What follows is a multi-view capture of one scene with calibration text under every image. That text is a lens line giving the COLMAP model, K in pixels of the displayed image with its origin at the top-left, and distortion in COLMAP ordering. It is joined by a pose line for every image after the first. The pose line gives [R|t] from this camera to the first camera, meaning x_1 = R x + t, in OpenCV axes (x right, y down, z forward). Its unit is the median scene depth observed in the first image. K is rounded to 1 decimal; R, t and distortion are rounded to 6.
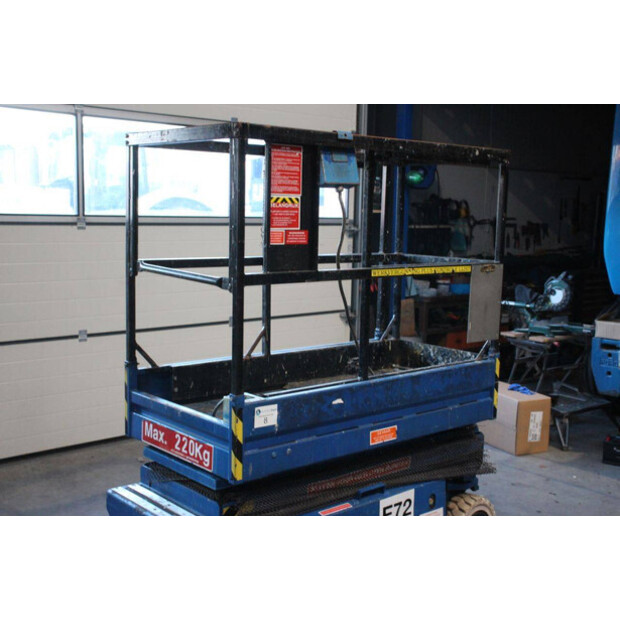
lens RADIAL K [[814.9, 0, 313.7], [0, 814.9, 311.4], [0, 0, 1]] dist [0.048709, 0.000000]
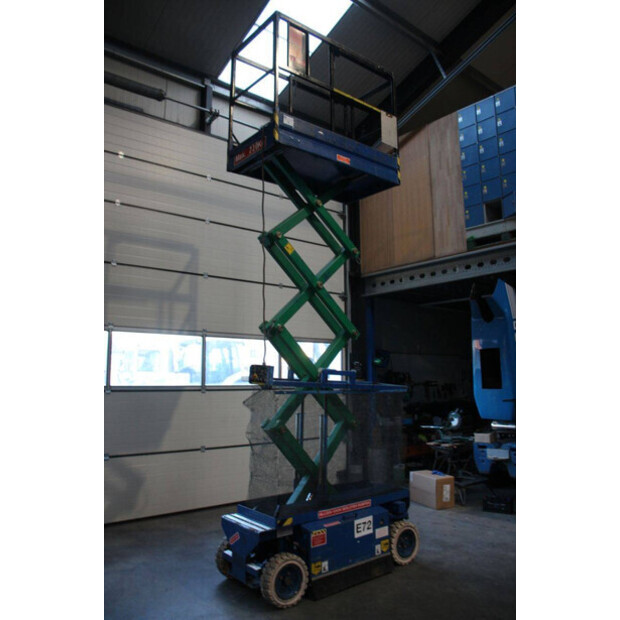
lens RADIAL K [[509.0, 0, 315.1], [0, 509.0, 301.9], [0, 0, 1]] dist [-0.169695, 0.144758]
pose [[0.999042, -0.035177, -0.026023, 0.034230], [0.026586, 0.960355, -0.277511, 0.048311], [0.034753, 0.276553, 0.960370, -0.326201]]
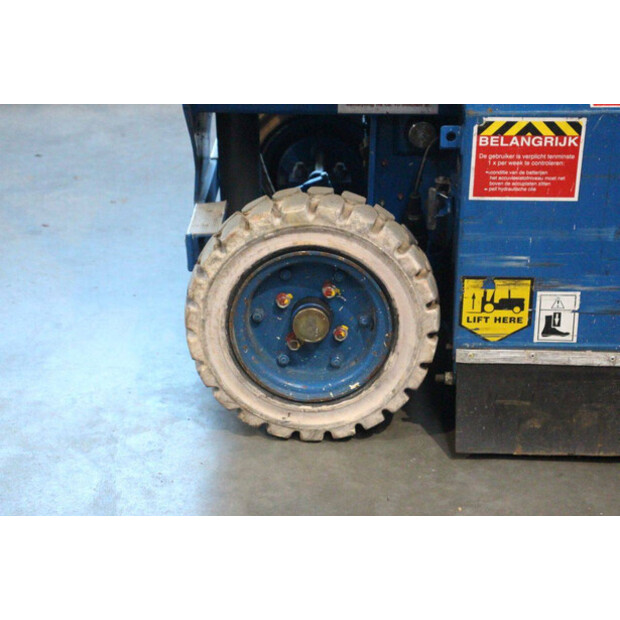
lens RADIAL K [[1465.5, 0, 308.5], [0, 1465.5, 308.3], [0, 0, 1]] dist [0.444507, 0.000000]
pose [[0.733333, 0.259558, -0.628372, 0.325439], [-0.081492, 0.951149, 0.297782, 0.140326], [0.674967, -0.167167, 0.718661, 0.411705]]
